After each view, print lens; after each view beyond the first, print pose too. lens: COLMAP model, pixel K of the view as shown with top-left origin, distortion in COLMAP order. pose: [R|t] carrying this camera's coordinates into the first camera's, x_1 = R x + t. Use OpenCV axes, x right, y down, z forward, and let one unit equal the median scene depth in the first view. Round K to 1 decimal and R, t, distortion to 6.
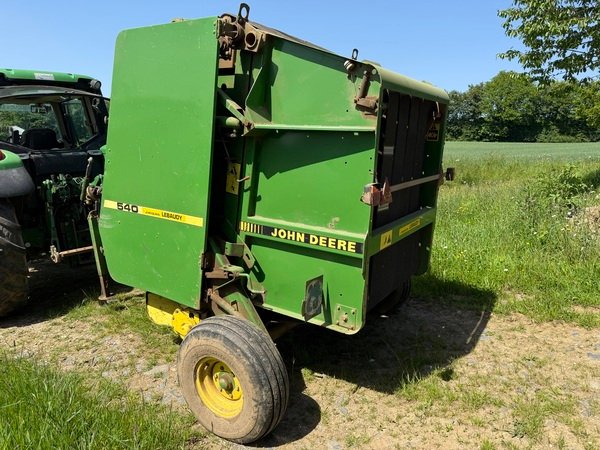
lens RADIAL K [[434.2, 0, 302.4], [0, 434.2, 222.7], [0, 0, 1]] dist [0.044375, -0.067656]
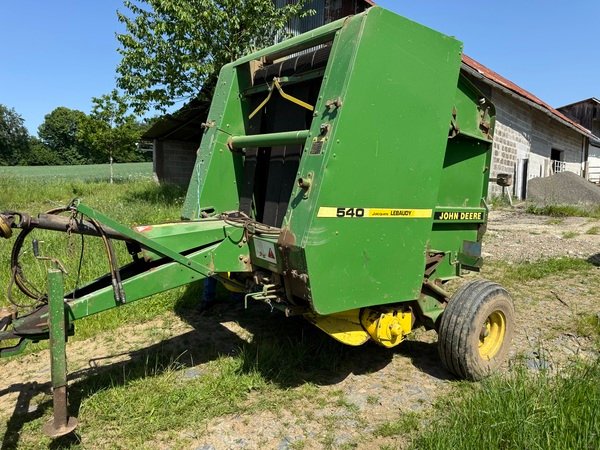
lens RADIAL K [[434.2, 0, 300.8], [0, 434.2, 223.1], [0, 0, 1]] dist [0.044375, -0.067656]
pose [[0.358591, -0.099002, 0.928230, -1.327442], [0.149394, 0.987630, 0.047624, -0.075054], [-0.921463, 0.121595, 0.368946, 0.869320]]
